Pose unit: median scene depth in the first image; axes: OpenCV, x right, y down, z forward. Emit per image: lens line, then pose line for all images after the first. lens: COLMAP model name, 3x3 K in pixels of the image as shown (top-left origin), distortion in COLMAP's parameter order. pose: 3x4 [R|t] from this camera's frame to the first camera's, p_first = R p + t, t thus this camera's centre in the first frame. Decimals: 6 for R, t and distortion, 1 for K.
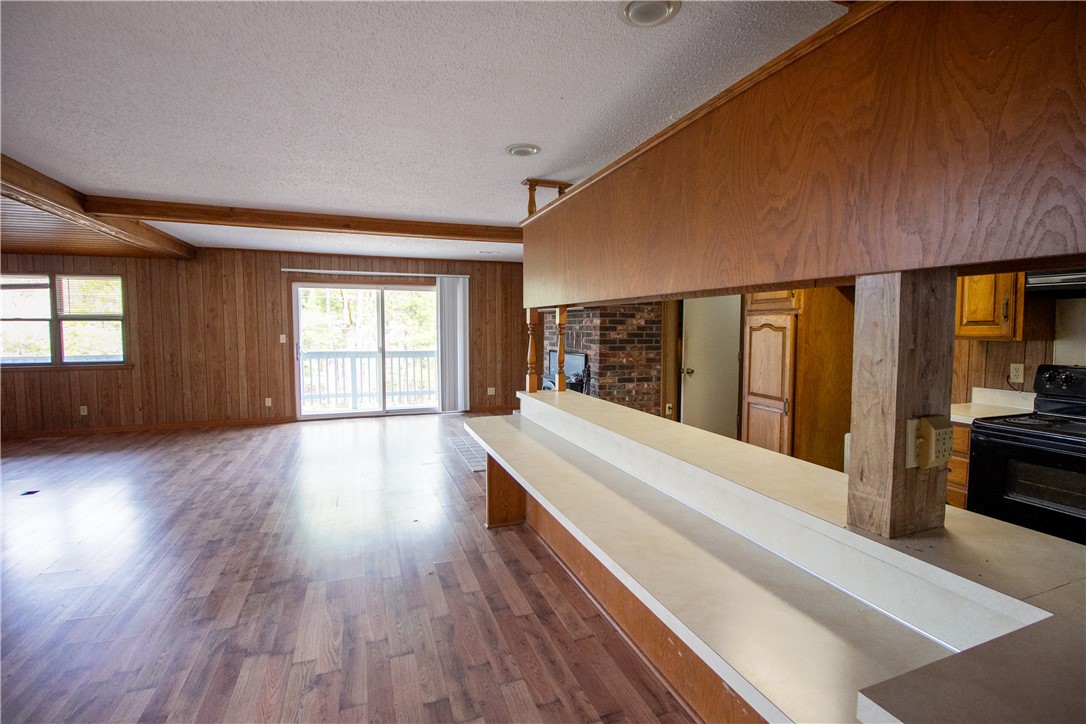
lens RADIAL K [[506.6, 0, 549.0], [0, 506.6, 357.8], [0, 0, 1]] dist [0.000874, -0.012768]
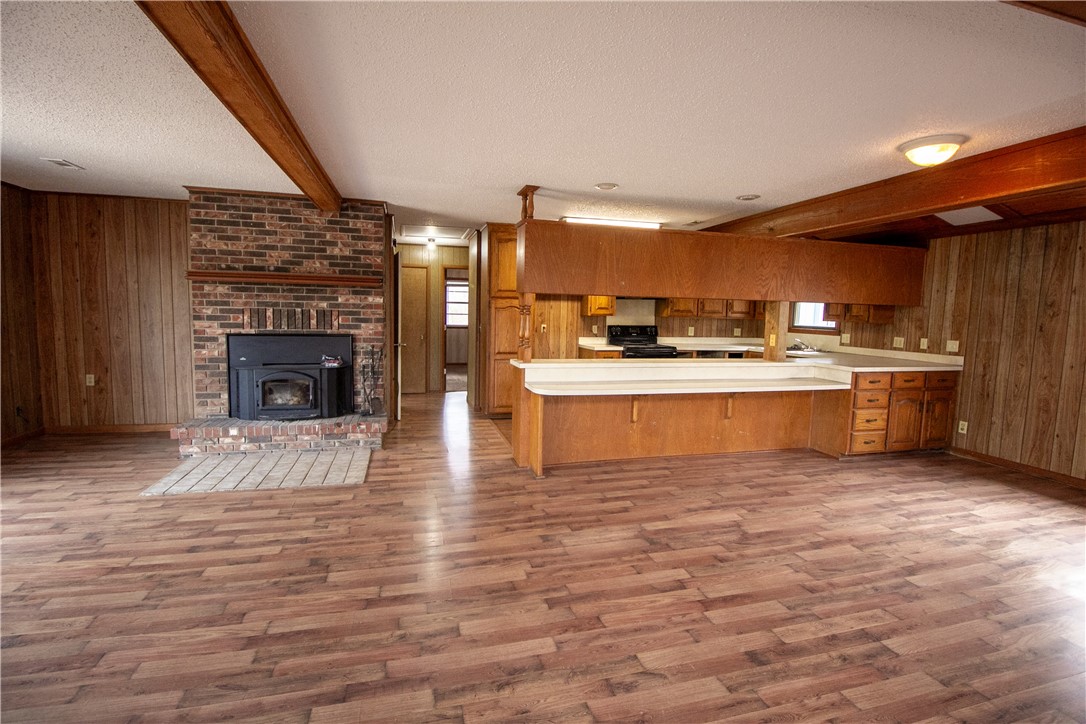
lens RADIAL K [[504.3, 0, 546.3], [0, 504.3, 357.5], [0, 0, 1]] dist [0.000907, -0.013157]
pose [[0.090104, -0.094106, 0.991476, -0.716200], [0.039775, 0.995072, 0.090832, -0.030122], [-0.995138, 0.031252, 0.093403, 0.492160]]
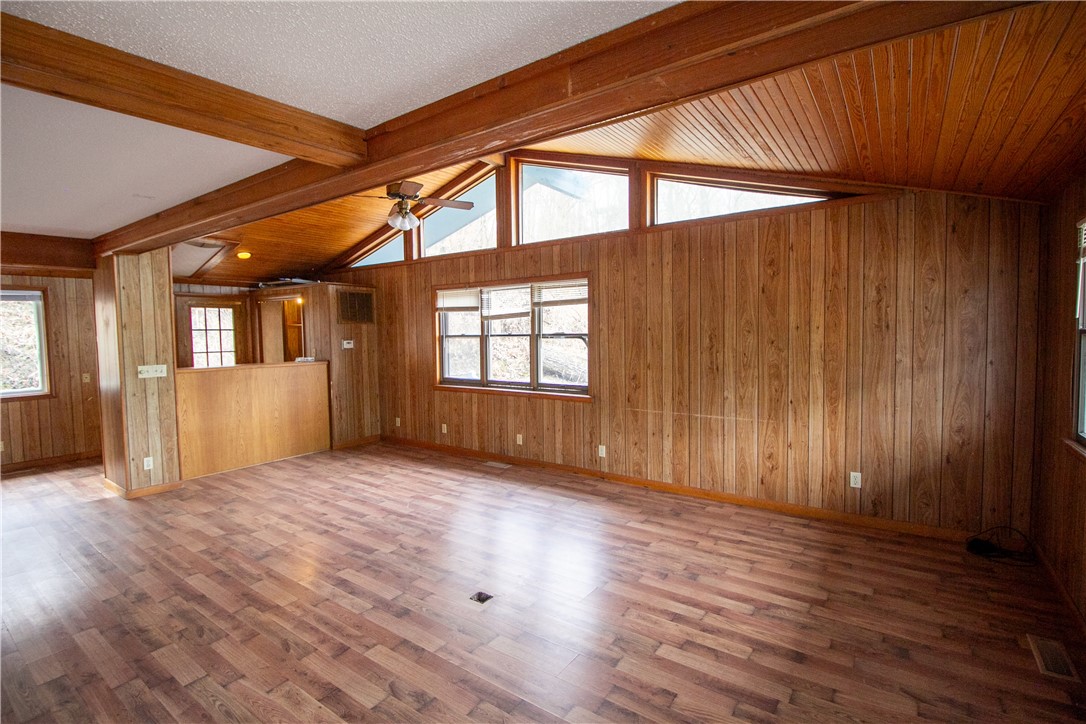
lens RADIAL K [[504.3, 0, 546.3], [0, 504.3, 357.5], [0, 0, 1]] dist [0.000907, -0.013157]
pose [[-0.828385, 0.037600, -0.558896, -0.494998], [-0.023621, 0.994512, 0.101918, -0.084552], [0.559661, 0.097629, -0.822951, 1.055213]]
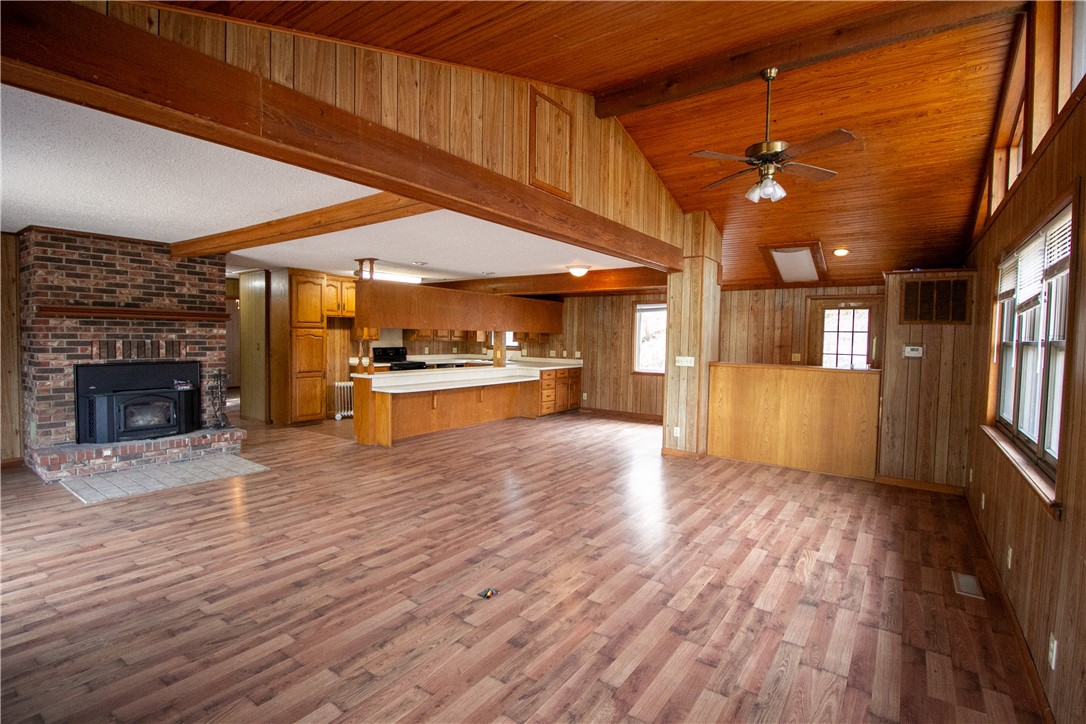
lens RADIAL K [[504.3, 0, 546.3], [0, 504.3, 357.5], [0, 0, 1]] dist [0.000907, -0.013157]
pose [[-0.557514, -0.047577, 0.828803, -1.090176], [0.033033, 0.996294, 0.079412, -0.066356], [-0.829510, 0.071651, -0.553877, 0.860278]]
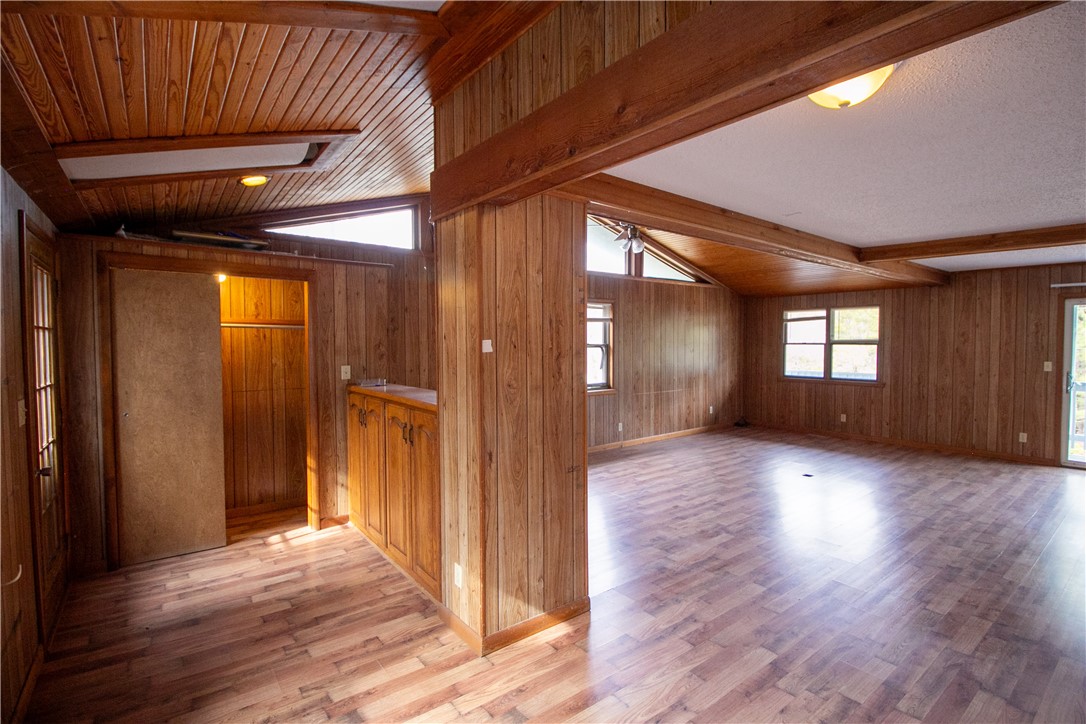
lens RADIAL K [[506.6, 0, 549.0], [0, 506.6, 357.8], [0, 0, 1]] dist [0.000874, -0.012768]
pose [[0.300068, 0.030148, -0.953441, 0.029547], [-0.058901, 0.998179, 0.013025, -0.015728], [0.952097, 0.052250, 0.301298, -0.063768]]
